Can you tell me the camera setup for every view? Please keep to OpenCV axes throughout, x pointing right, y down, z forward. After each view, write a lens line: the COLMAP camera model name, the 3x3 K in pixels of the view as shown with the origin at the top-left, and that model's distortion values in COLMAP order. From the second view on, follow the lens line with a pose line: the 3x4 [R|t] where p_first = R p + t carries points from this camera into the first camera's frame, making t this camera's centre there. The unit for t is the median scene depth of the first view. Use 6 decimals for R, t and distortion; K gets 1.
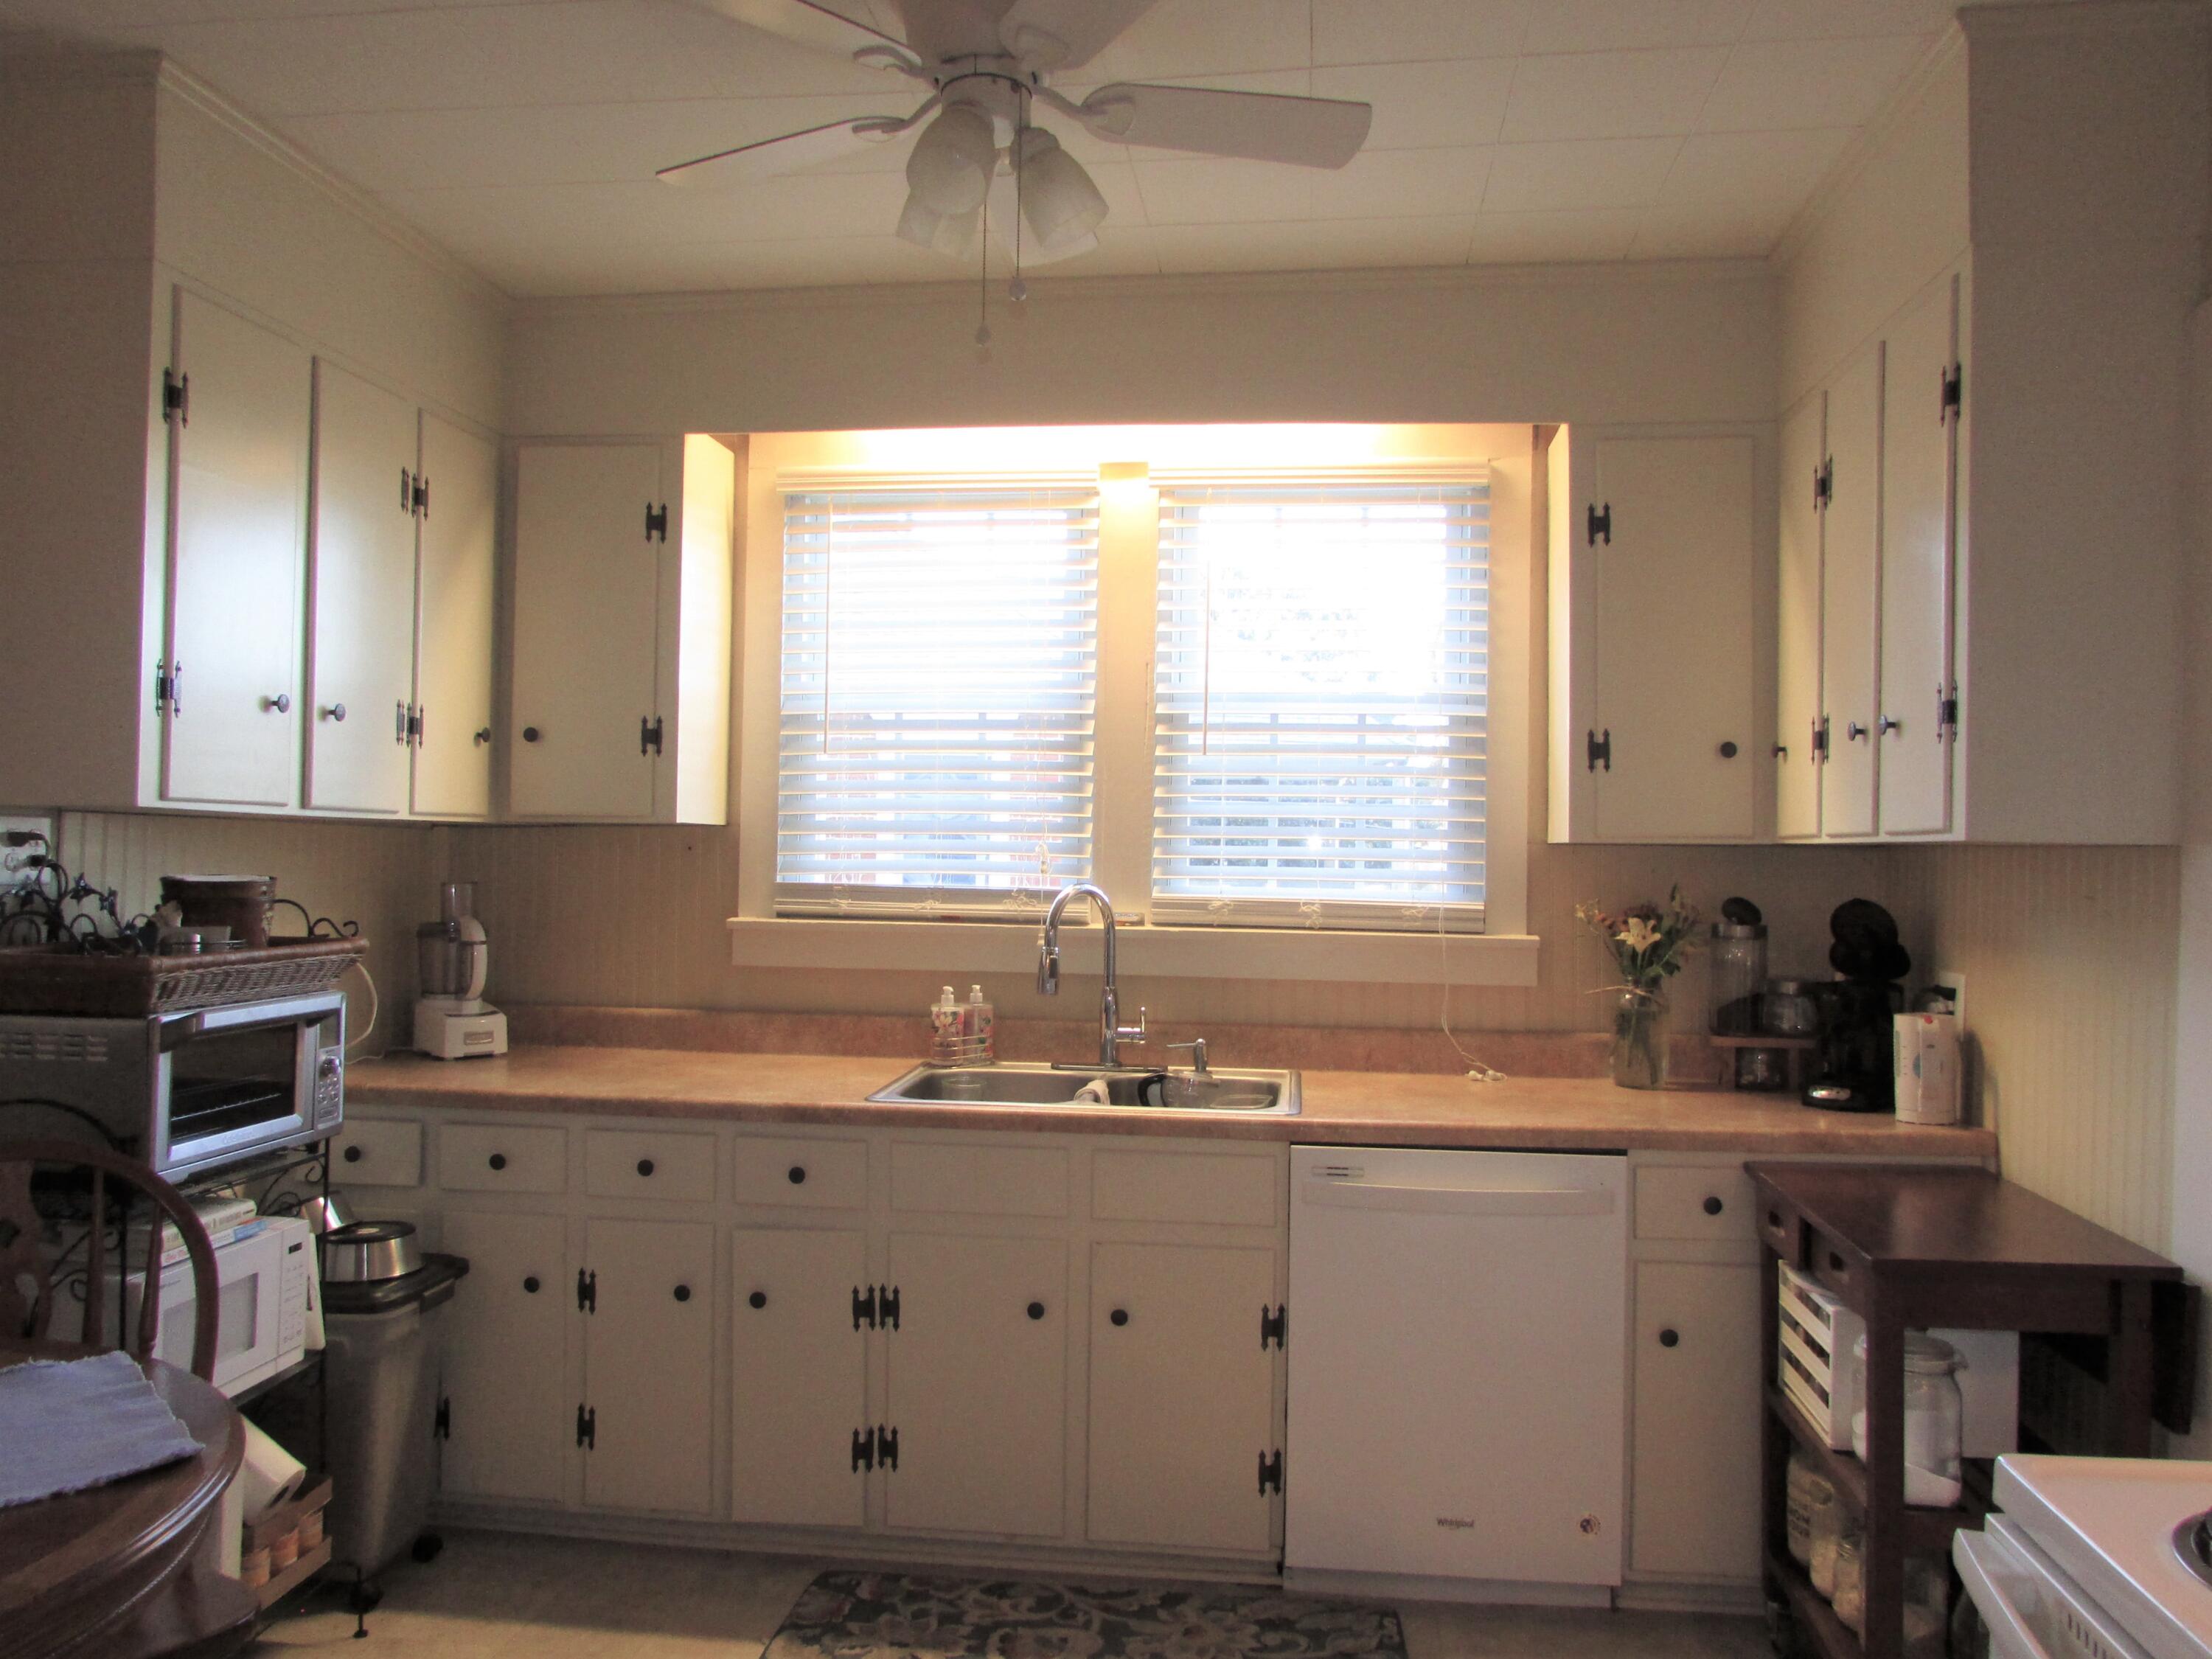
lens RADIAL K [[1659.5, 0, 1103.4], [0, 1659.5, 822.3], [0, 0, 1]] dist [-0.022955, 0.001083]
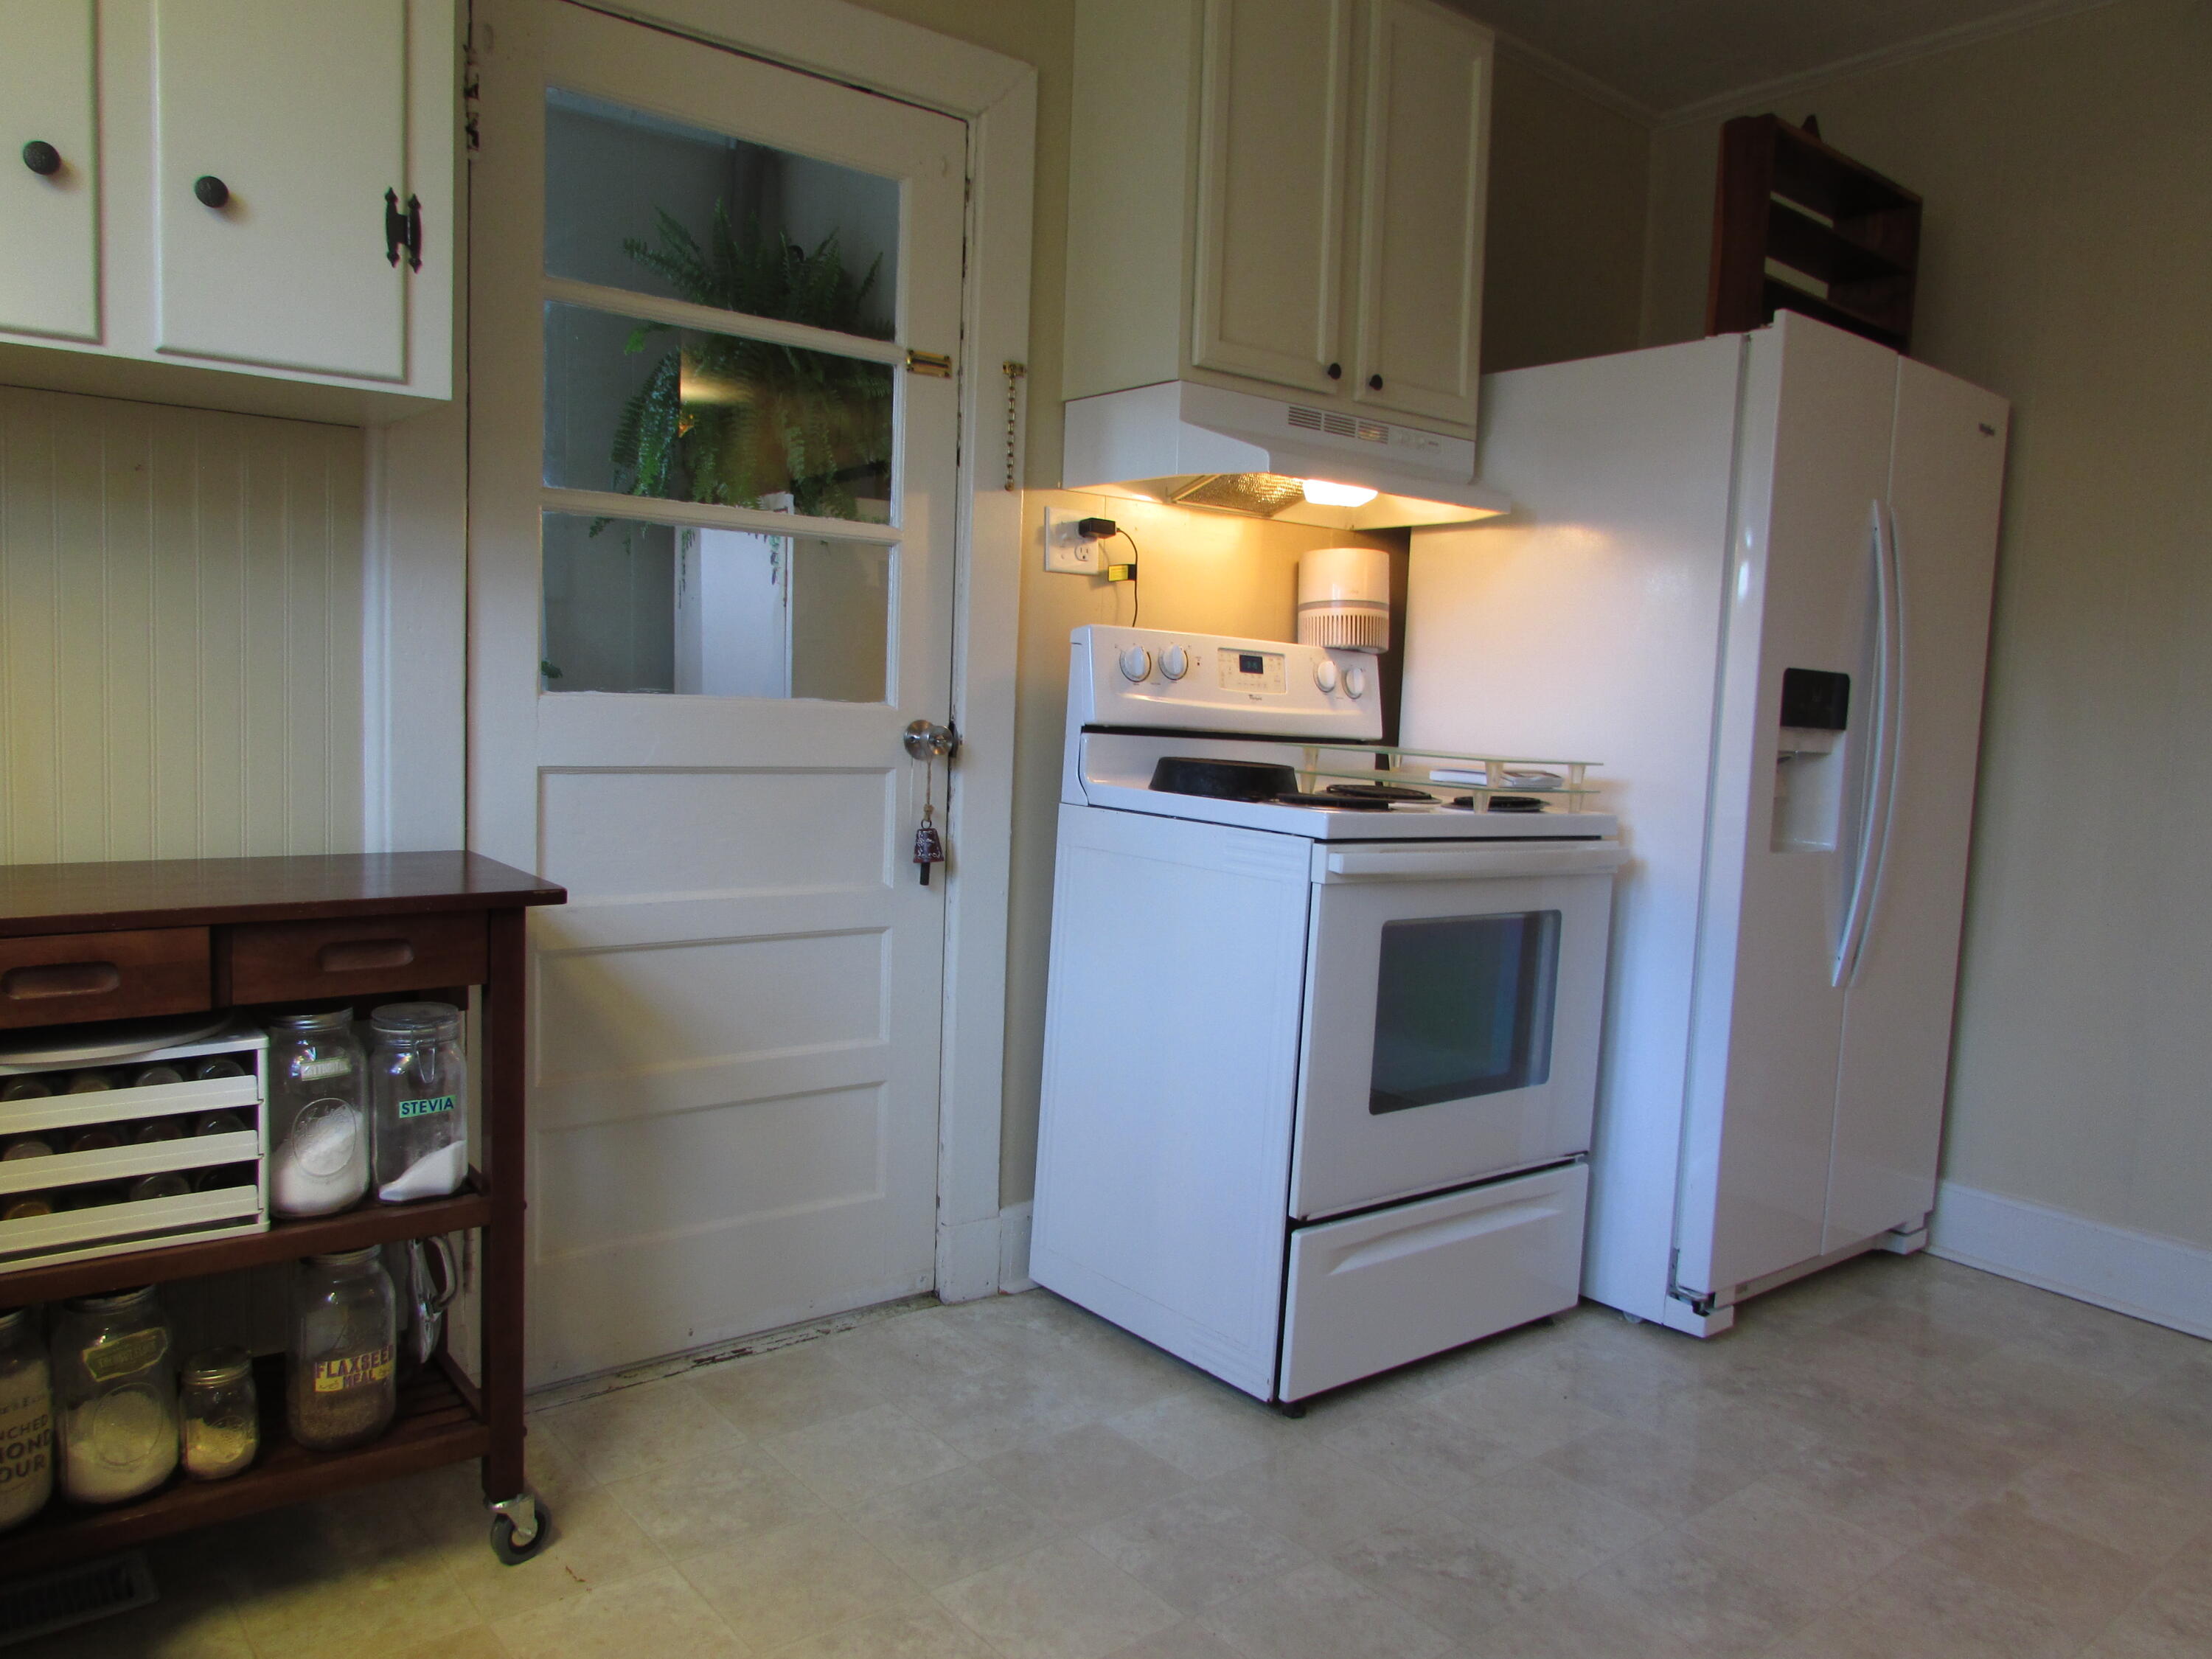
lens RADIAL K [[1592.8, 0, 1108.4], [0, 1592.8, 817.4], [0, 0, 1]] dist [-0.019281, -0.002242]
pose [[-0.722447, -0.104200, 0.683529, -0.212264], [-0.061941, 0.994358, 0.086116, 0.094885], [-0.688646, 0.019876, -0.724825, 0.971429]]
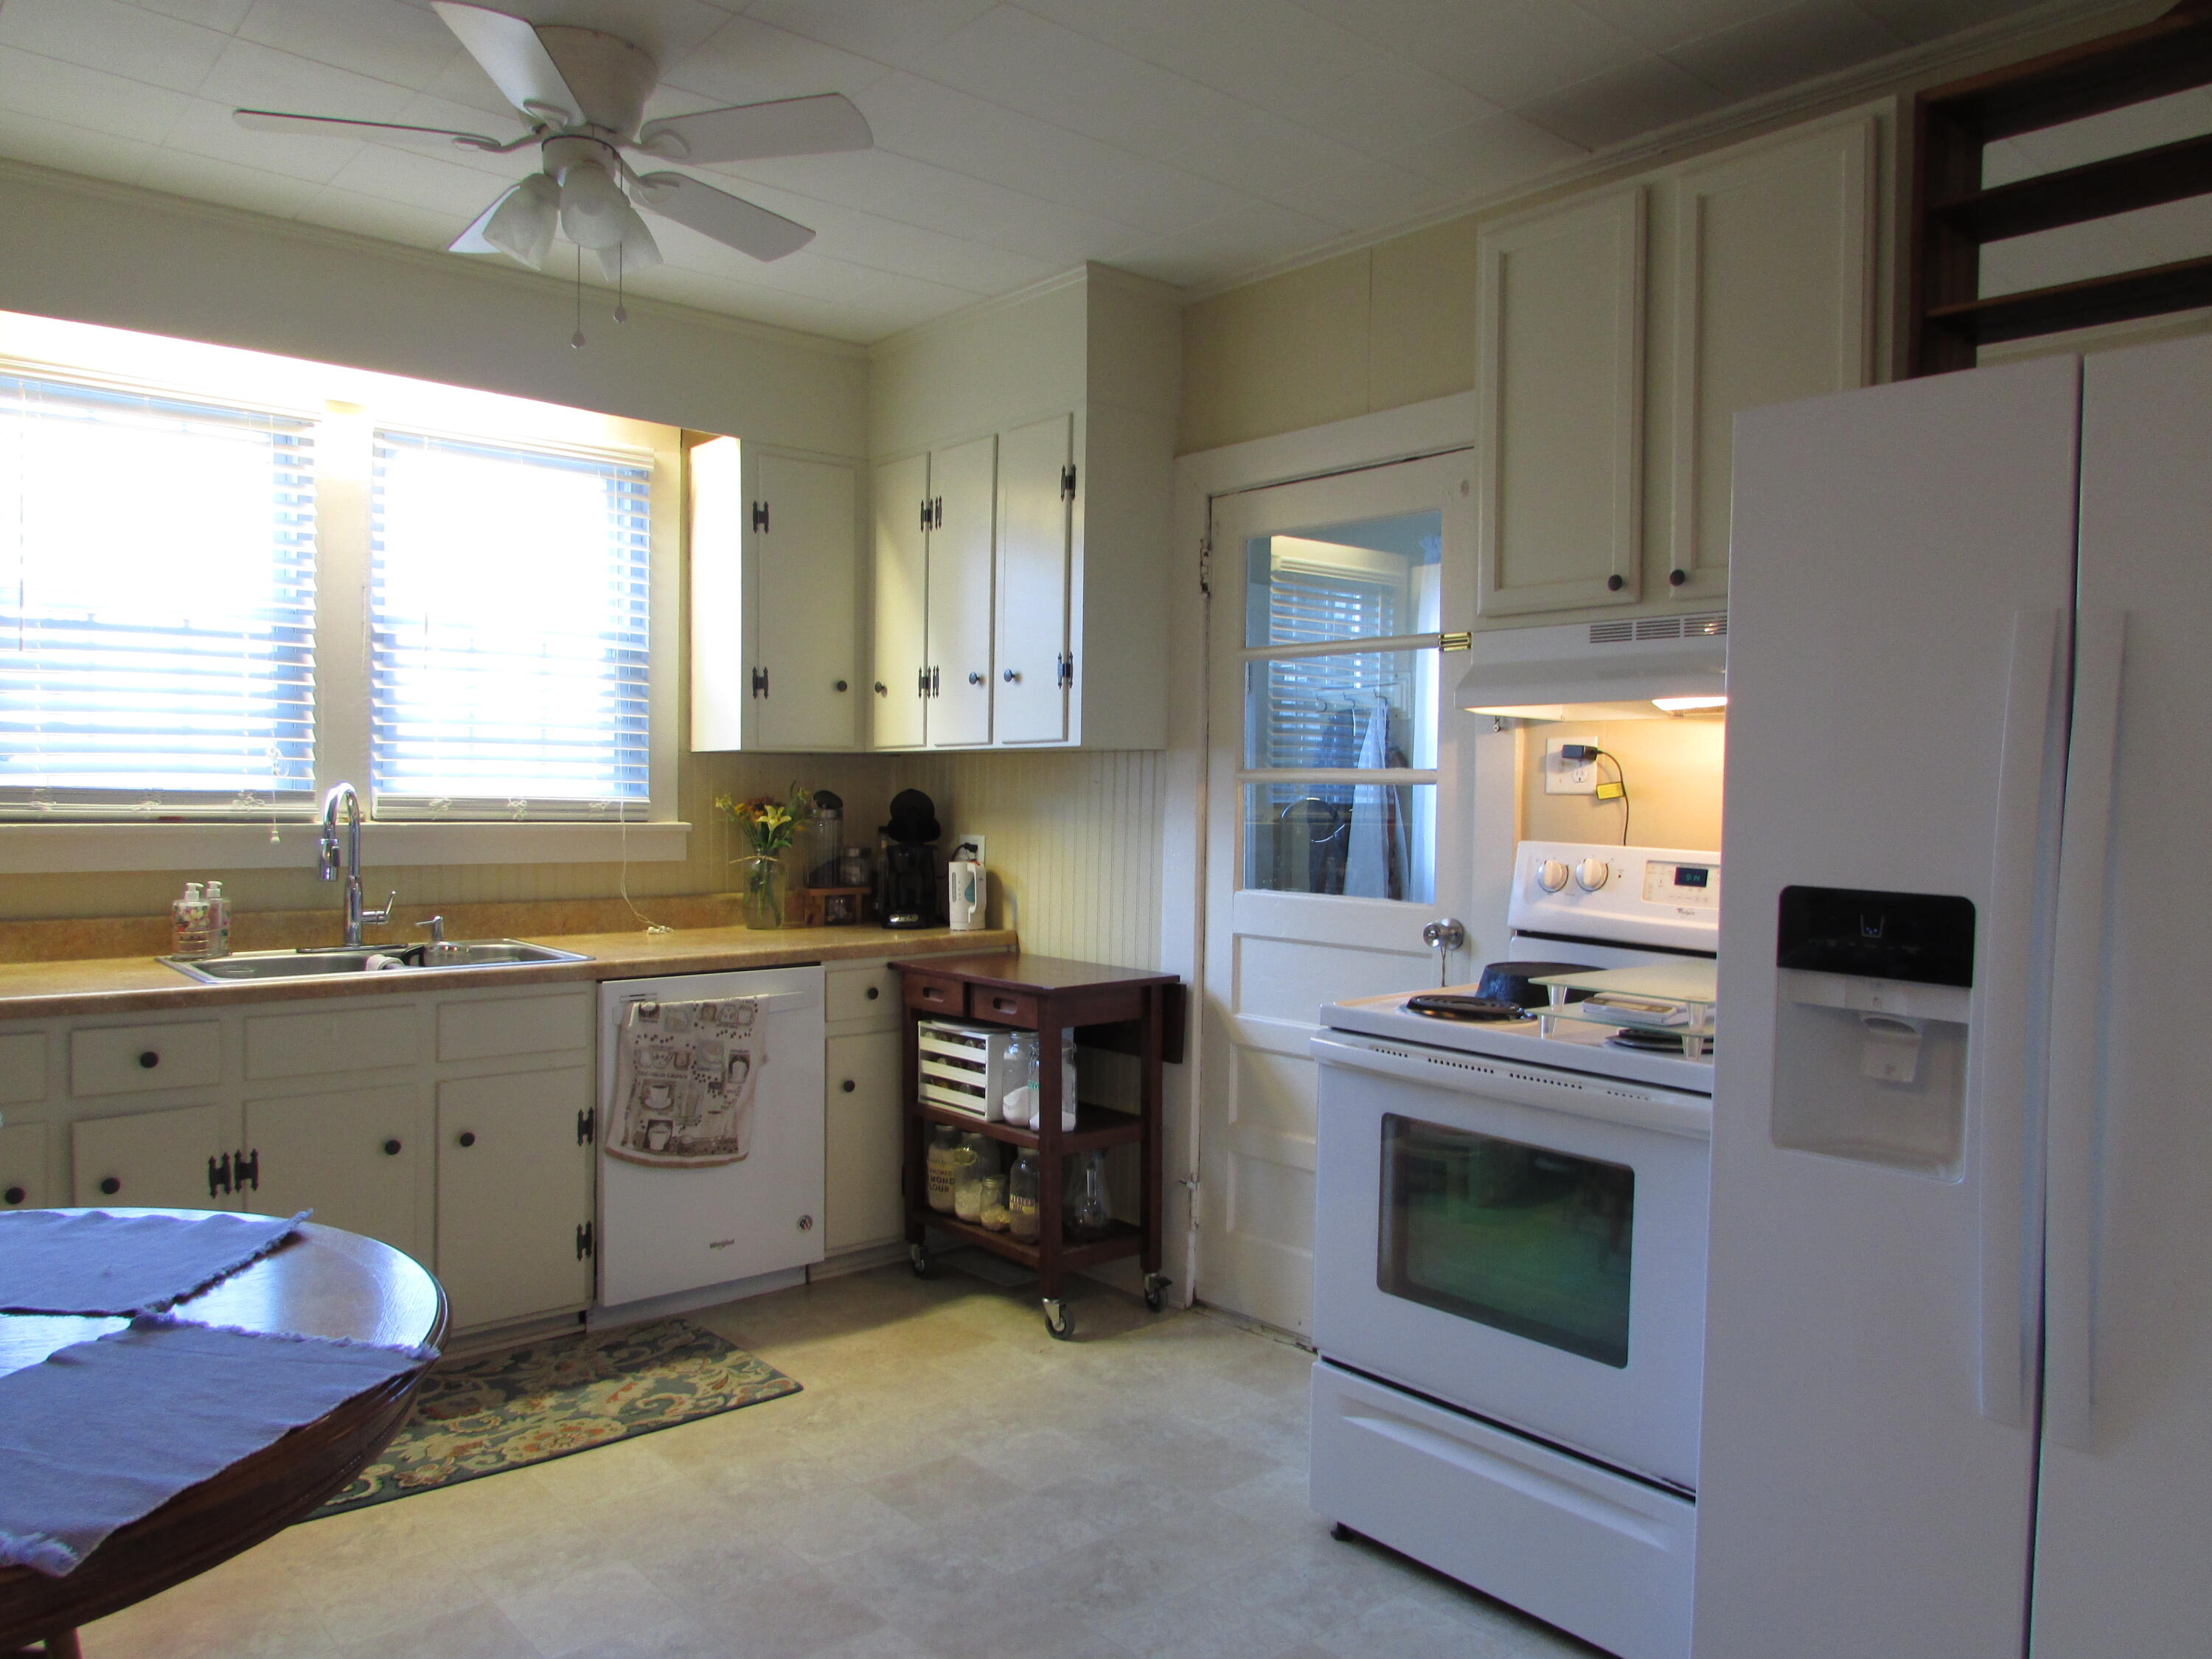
lens RADIAL K [[1592.8, 0, 1109.9], [0, 1592.8, 818.4], [0, 0, 1]] dist [-0.019281, -0.002242]
pose [[0.666738, -0.018464, 0.745064, -0.502892], [-0.009617, 0.999397, 0.033373, 0.022564], [-0.745230, -0.029417, 0.666158, -0.099079]]
